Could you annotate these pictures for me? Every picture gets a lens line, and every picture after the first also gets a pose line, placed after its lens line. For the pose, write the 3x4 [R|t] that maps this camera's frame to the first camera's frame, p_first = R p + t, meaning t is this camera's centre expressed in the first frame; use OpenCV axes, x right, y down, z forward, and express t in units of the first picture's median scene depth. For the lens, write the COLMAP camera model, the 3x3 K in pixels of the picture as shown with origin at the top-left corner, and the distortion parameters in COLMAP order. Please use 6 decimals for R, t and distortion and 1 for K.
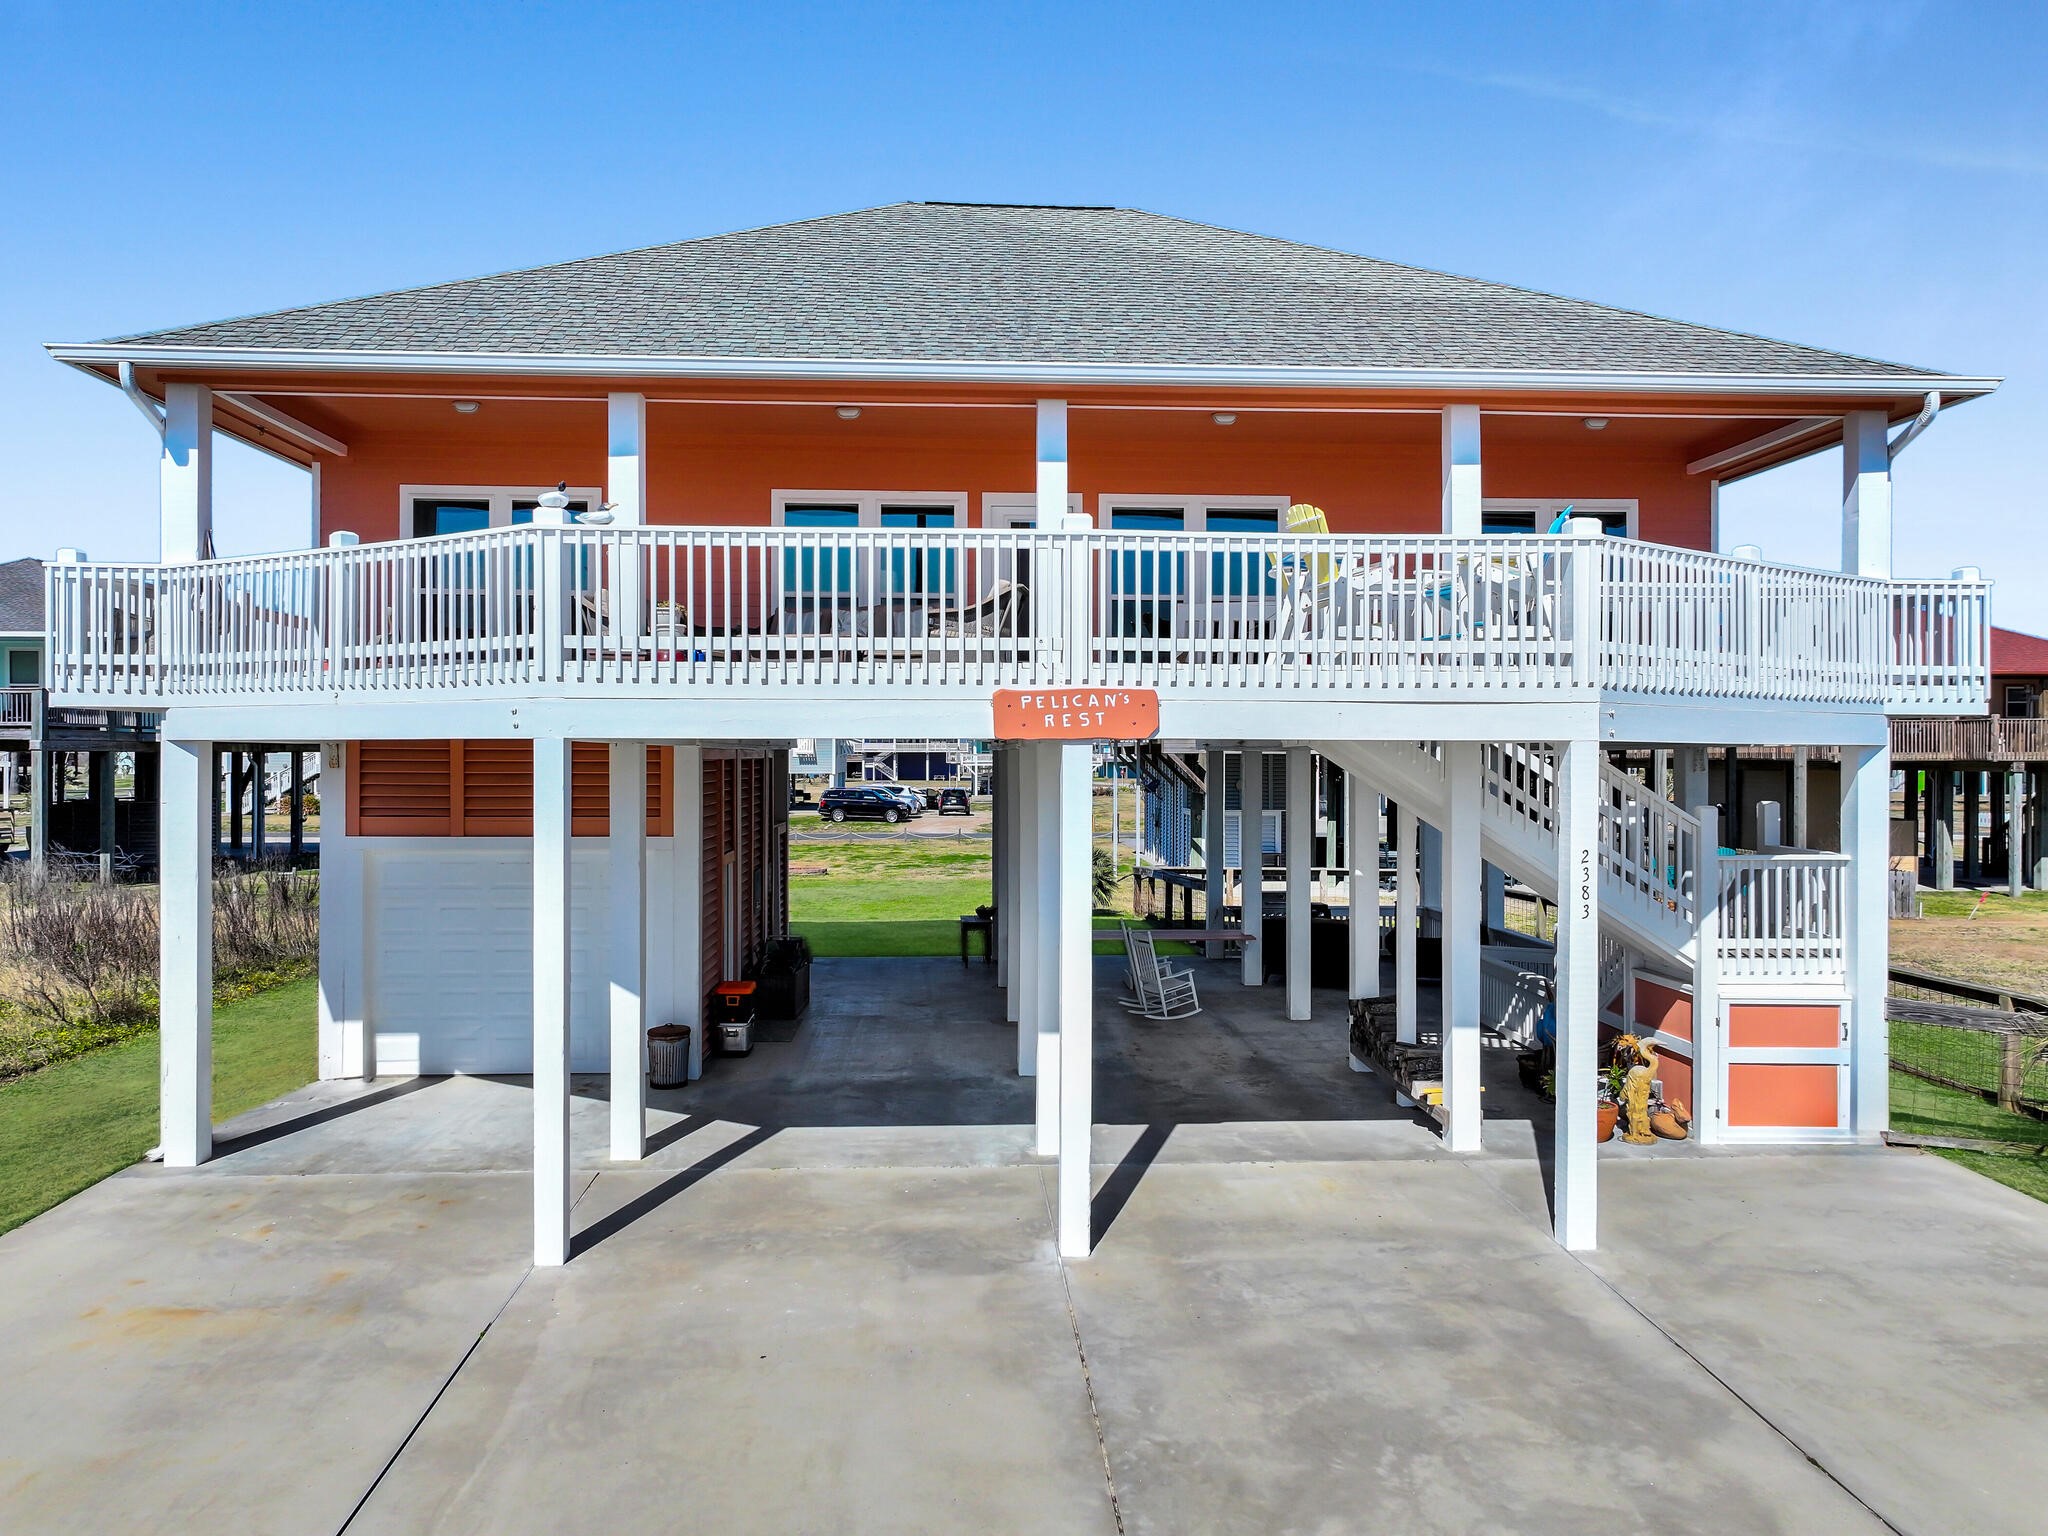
lens RADIAL K [[1458.9, 0, 1023.6], [0, 1458.9, 751.7], [0, 0, 1]] dist [0.001332, 0.004119]
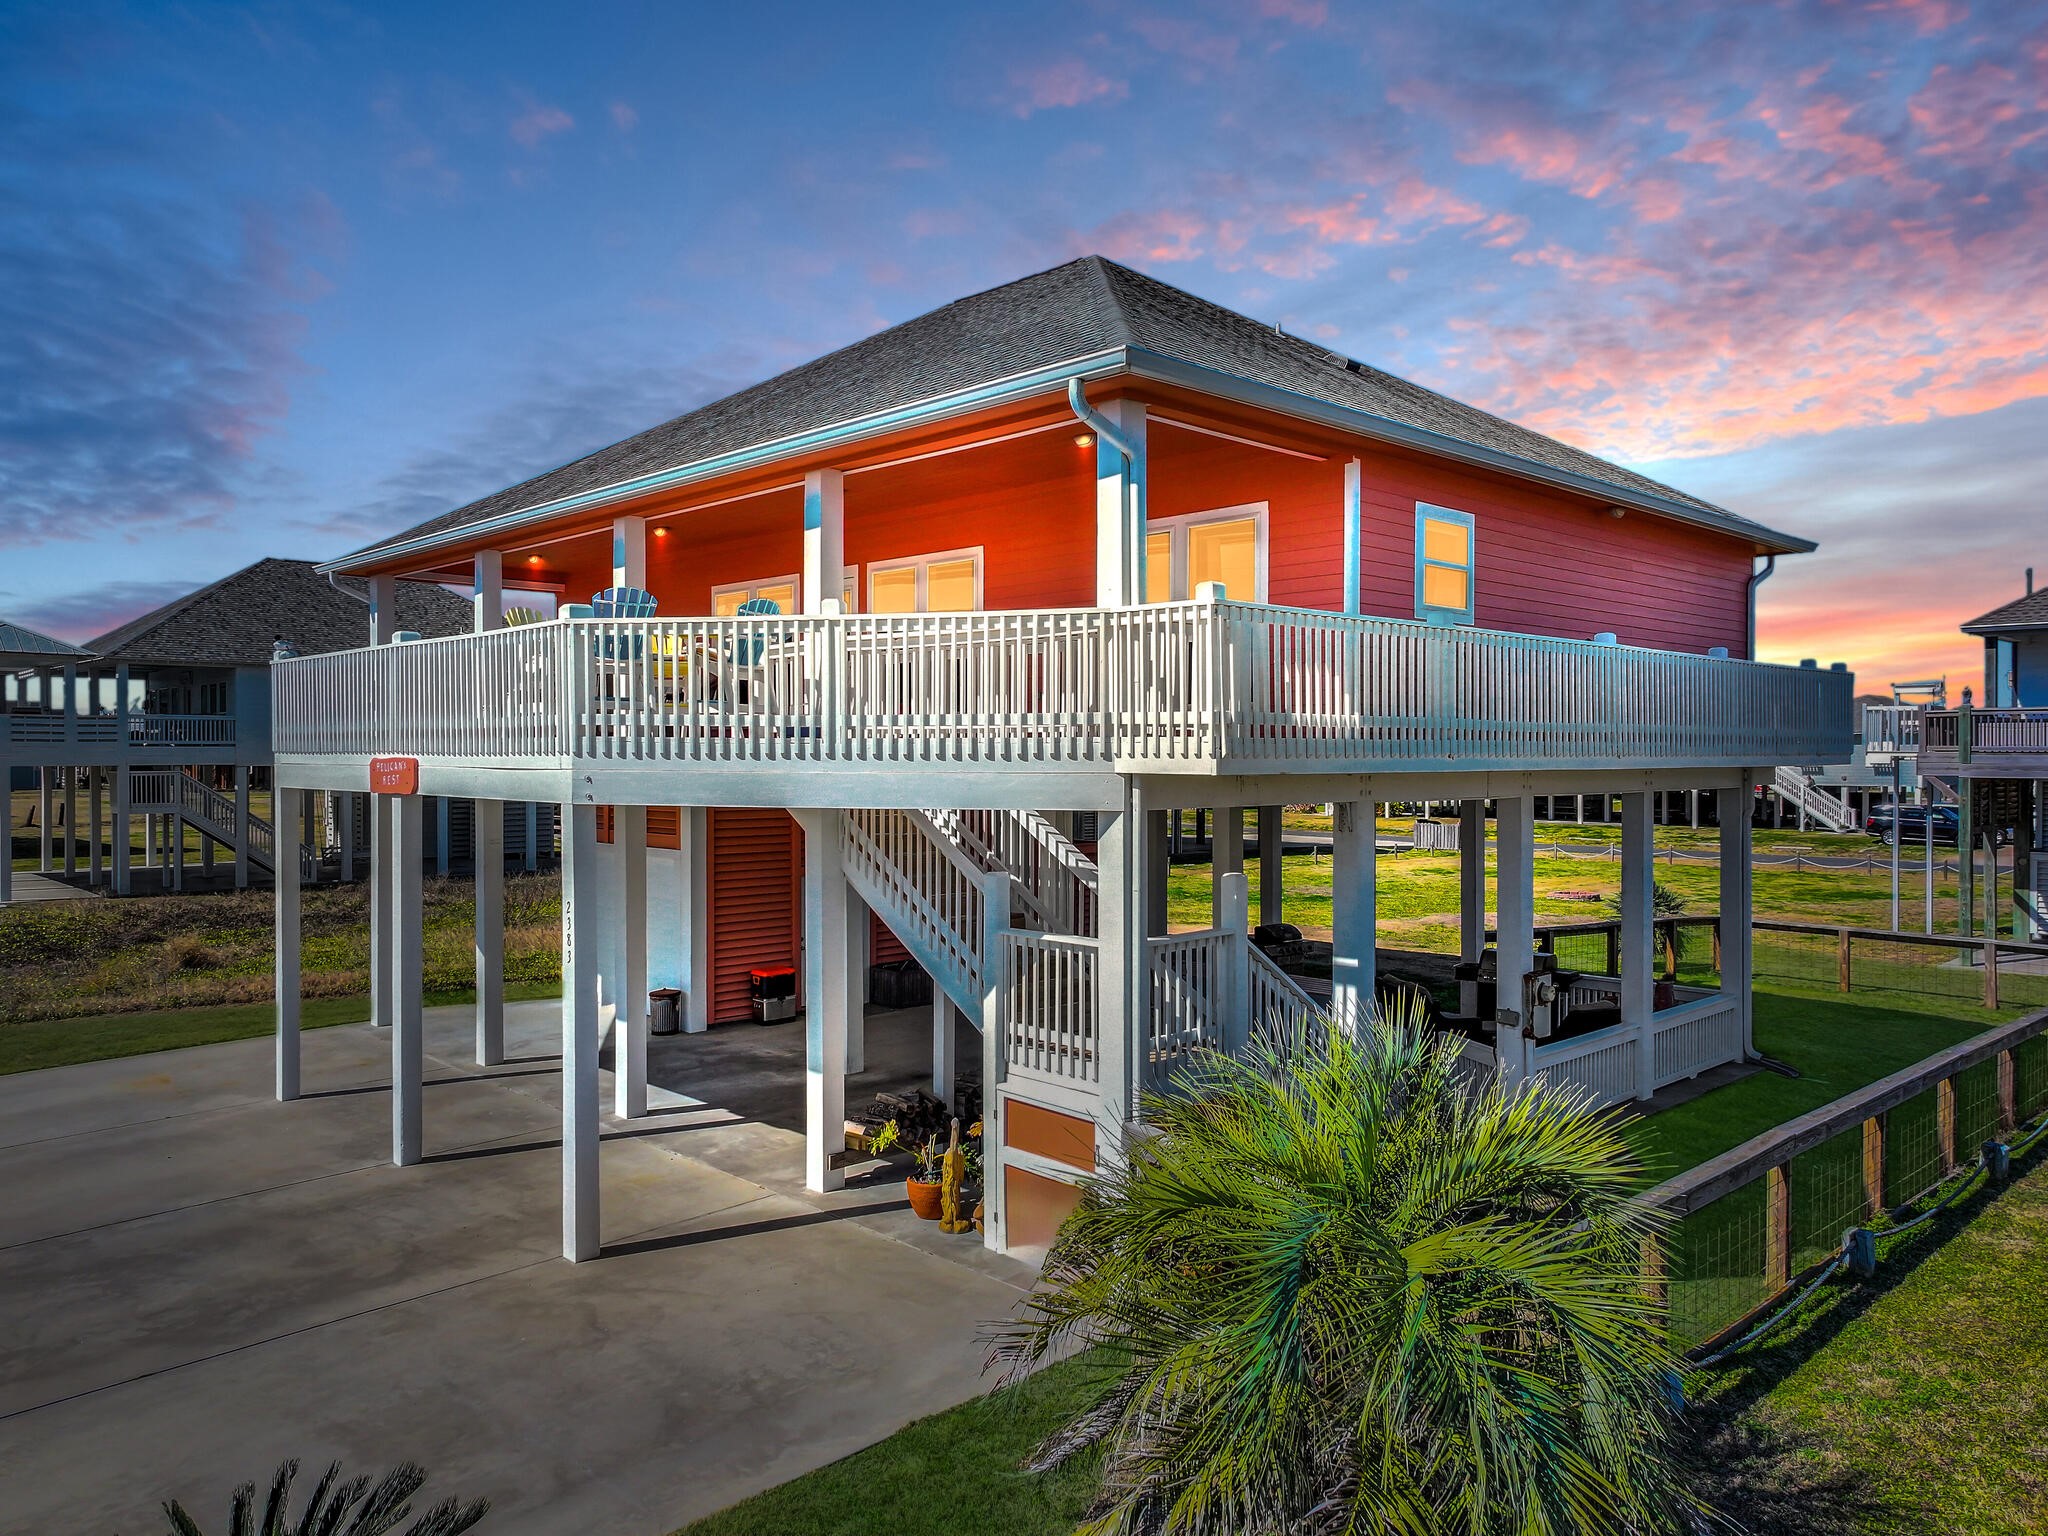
lens RADIAL K [[1455.1, 0, 1031.7], [0, 1455.1, 769.1], [0, 0, 1]] dist [0.006739, 0.008315]
pose [[0.650230, 0.005635, -0.759717, 1.481396], [-0.002920, 0.999984, 0.004918, -0.039776], [0.759732, -0.000980, 0.650235, 0.555312]]
